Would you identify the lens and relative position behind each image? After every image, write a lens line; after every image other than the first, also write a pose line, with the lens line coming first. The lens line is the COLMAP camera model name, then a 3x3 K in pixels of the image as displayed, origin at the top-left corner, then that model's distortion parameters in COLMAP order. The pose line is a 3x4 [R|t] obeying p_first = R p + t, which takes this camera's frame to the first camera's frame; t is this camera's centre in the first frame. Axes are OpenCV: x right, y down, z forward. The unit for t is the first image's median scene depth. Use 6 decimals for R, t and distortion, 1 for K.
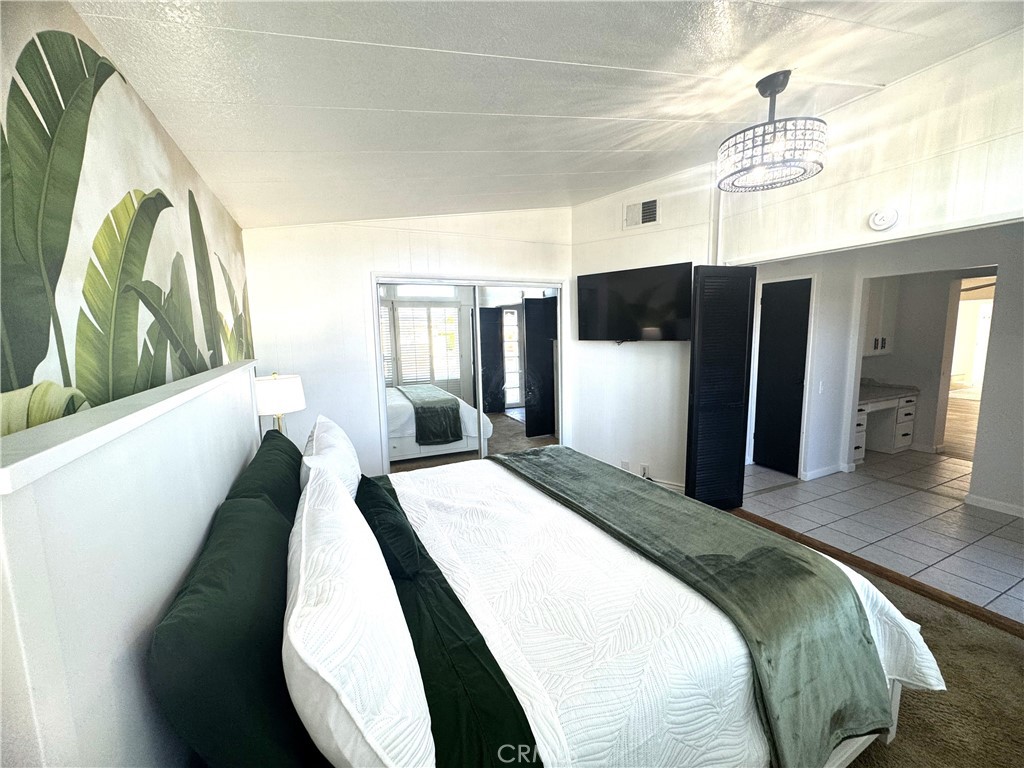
lens RADIAL K [[409.7, 0, 512.0], [0, 409.7, 384.0], [0, 0, 1]] dist [-0.002961, 0.000378]
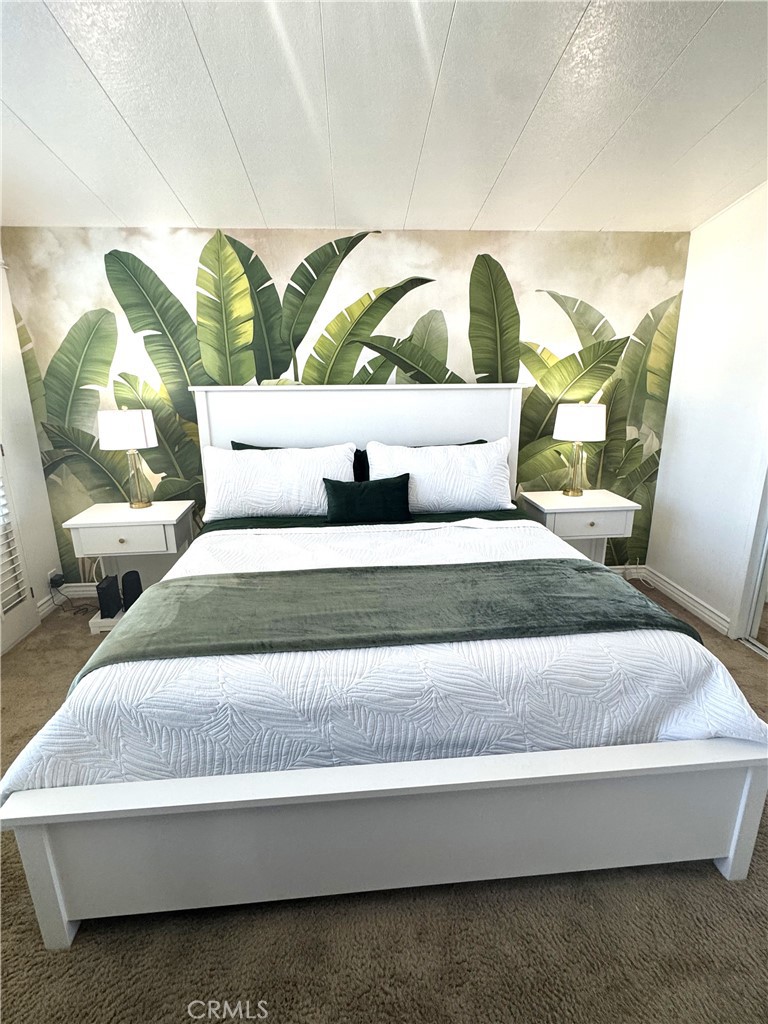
lens RADIAL K [[505.9, 0, 387.0], [0, 505.9, 511.4], [0, 0, 1]] dist [-0.001924, 0.000097]
pose [[-0.352664, 0.264253, -0.897662, 2.238244], [-0.103689, 0.942354, 0.318146, -0.333481], [0.929987, 0.205277, -0.304935, 2.835855]]
